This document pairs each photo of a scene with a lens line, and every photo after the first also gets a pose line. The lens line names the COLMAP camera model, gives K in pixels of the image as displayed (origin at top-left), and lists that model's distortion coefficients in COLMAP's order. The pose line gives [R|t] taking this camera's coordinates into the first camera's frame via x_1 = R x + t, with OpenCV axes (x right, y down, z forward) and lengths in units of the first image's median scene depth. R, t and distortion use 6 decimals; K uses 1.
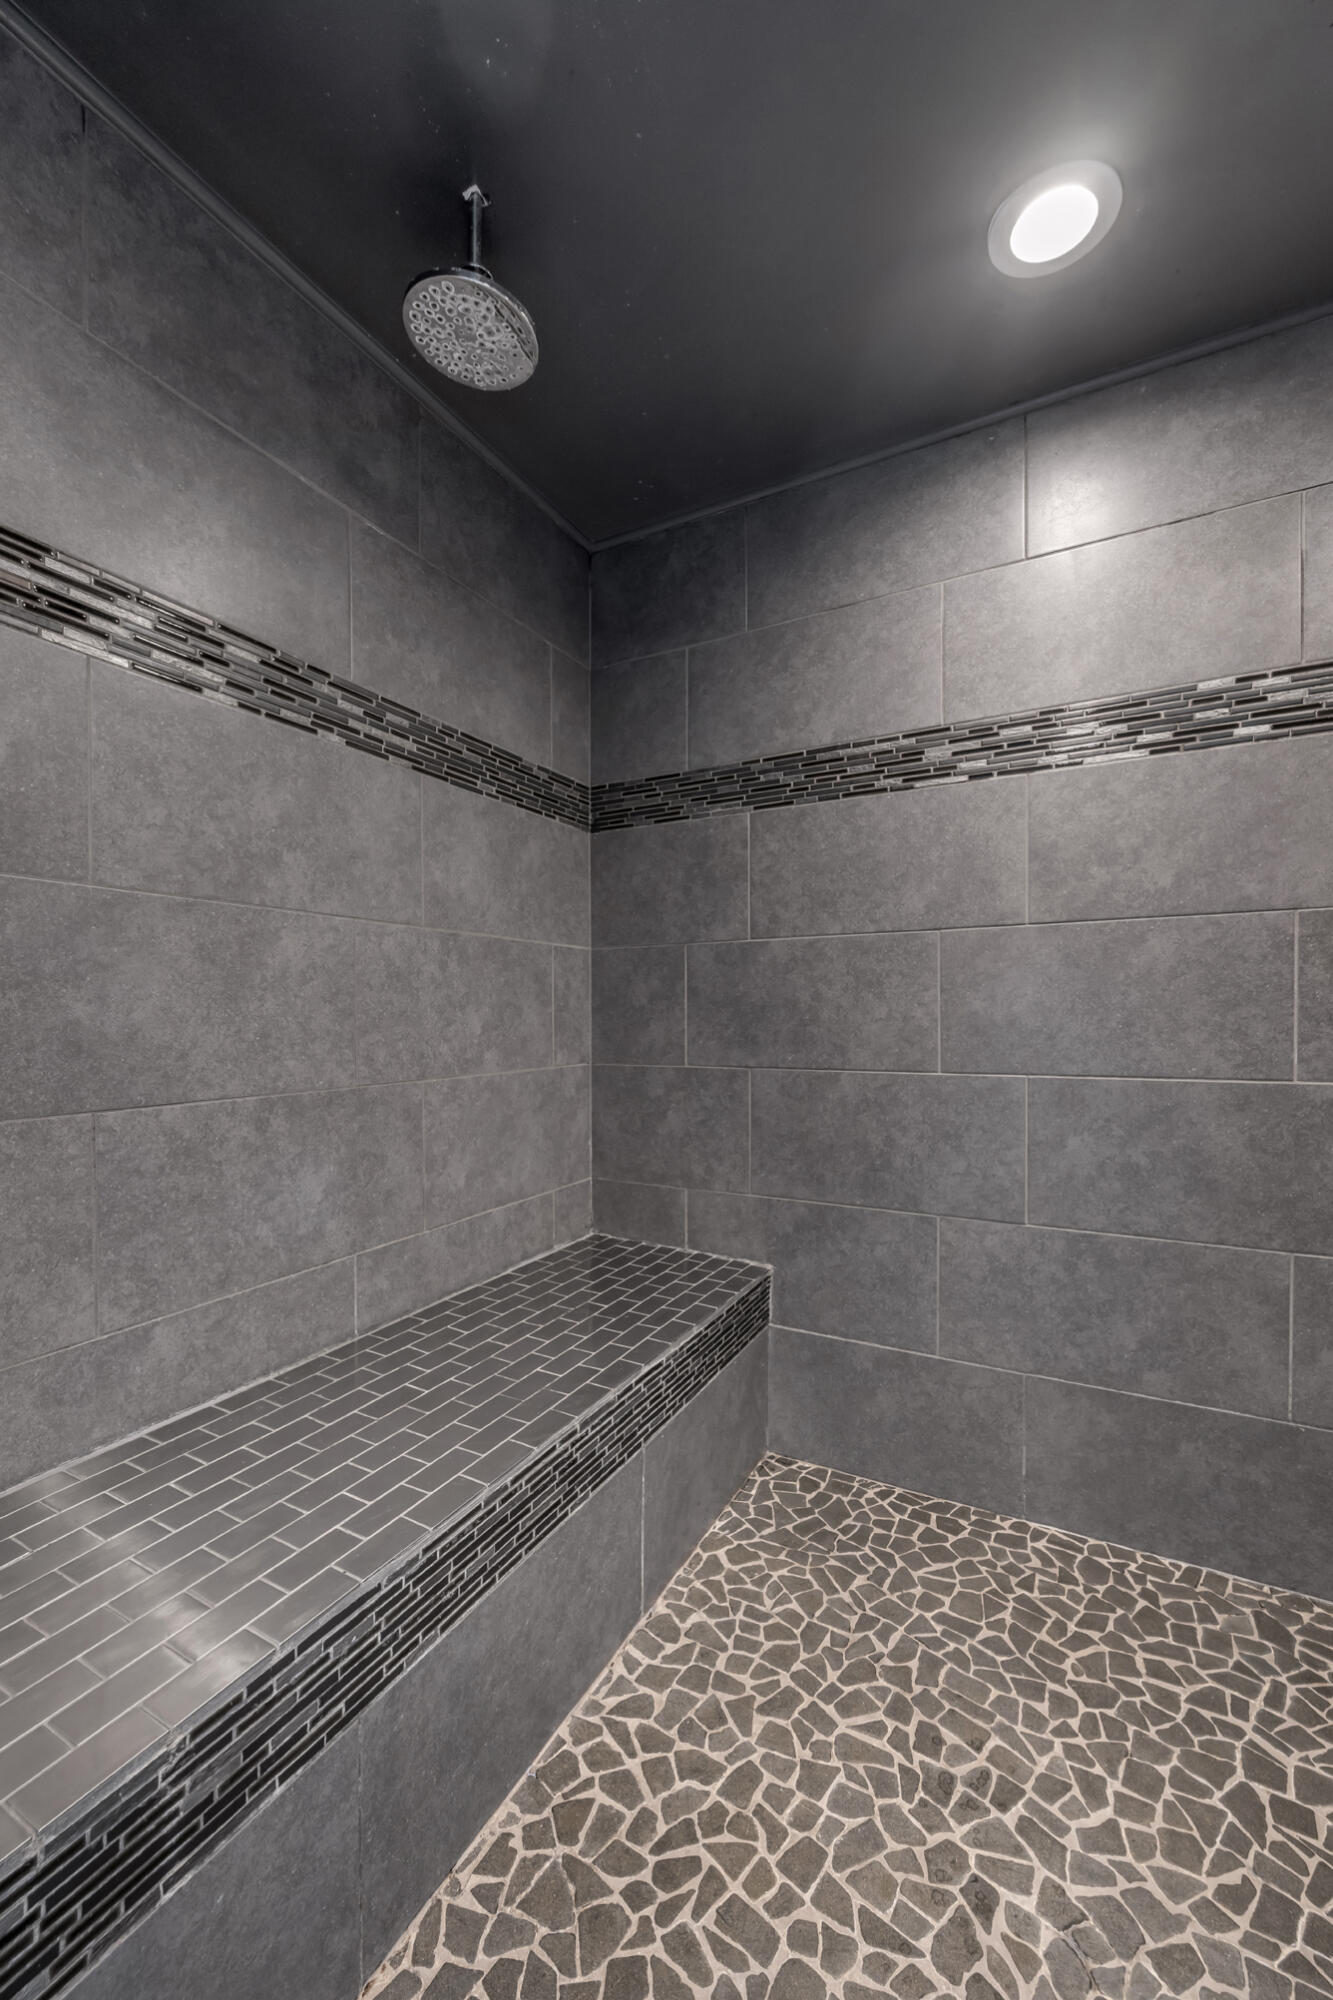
lens RADIAL K [[806.8, 0, 666.0], [0, 806.8, 1028.9], [0, 0, 1]] dist [-0.006992, 0.000424]
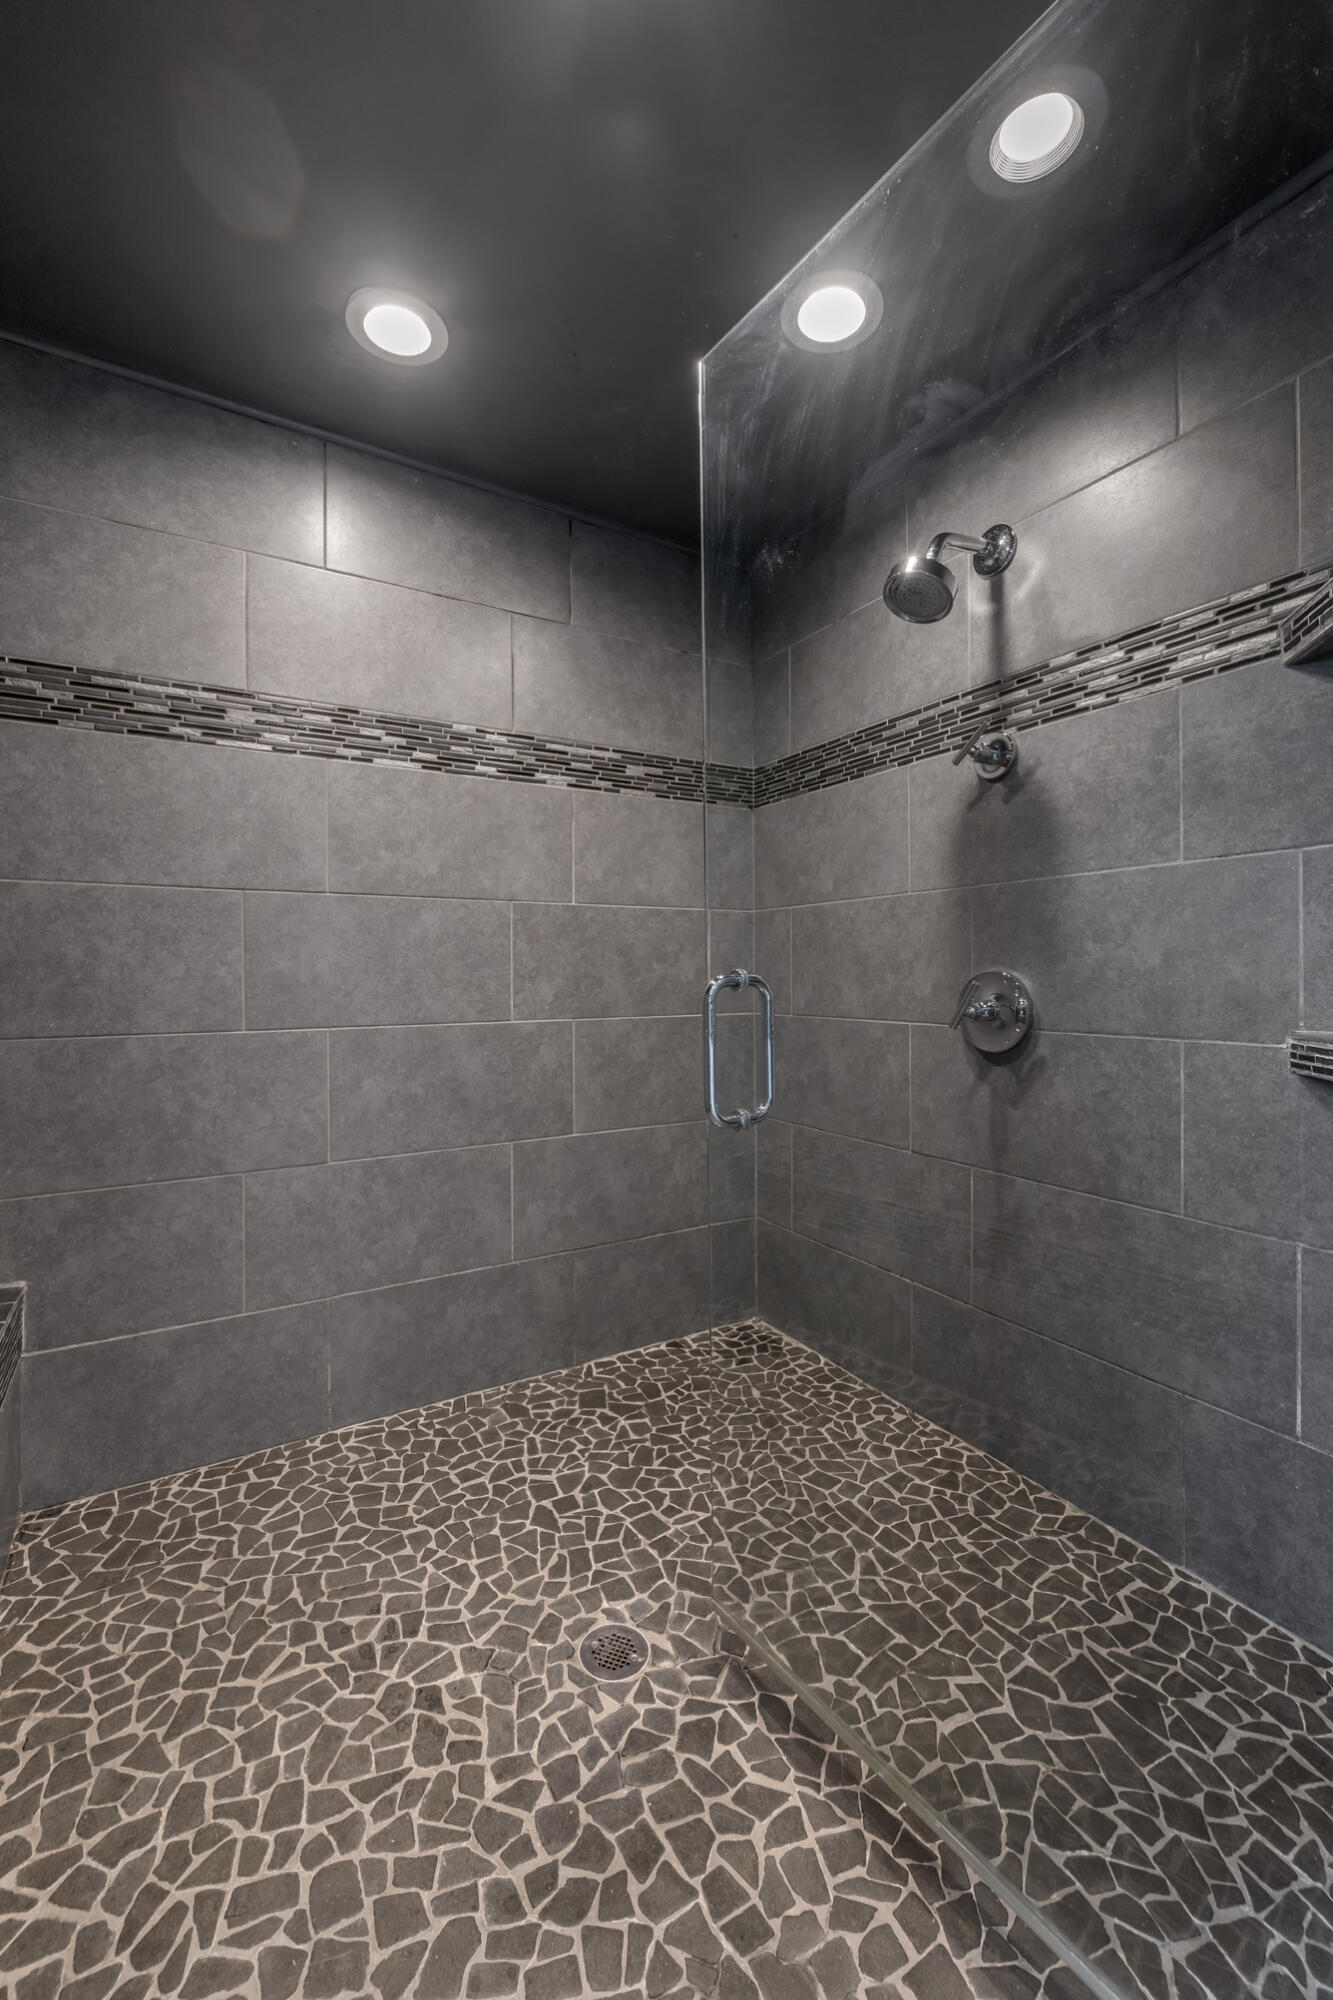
lens RADIAL K [[806.8, 0, 669.5], [0, 806.8, 972.4], [0, 0, 1]] dist [-0.006992, 0.000424]
pose [[0.506906, 0.005639, 0.861983, -0.295523], [0.014250, 0.999787, -0.014920, 0.004051], [-0.861884, 0.019846, 0.506718, 0.028372]]
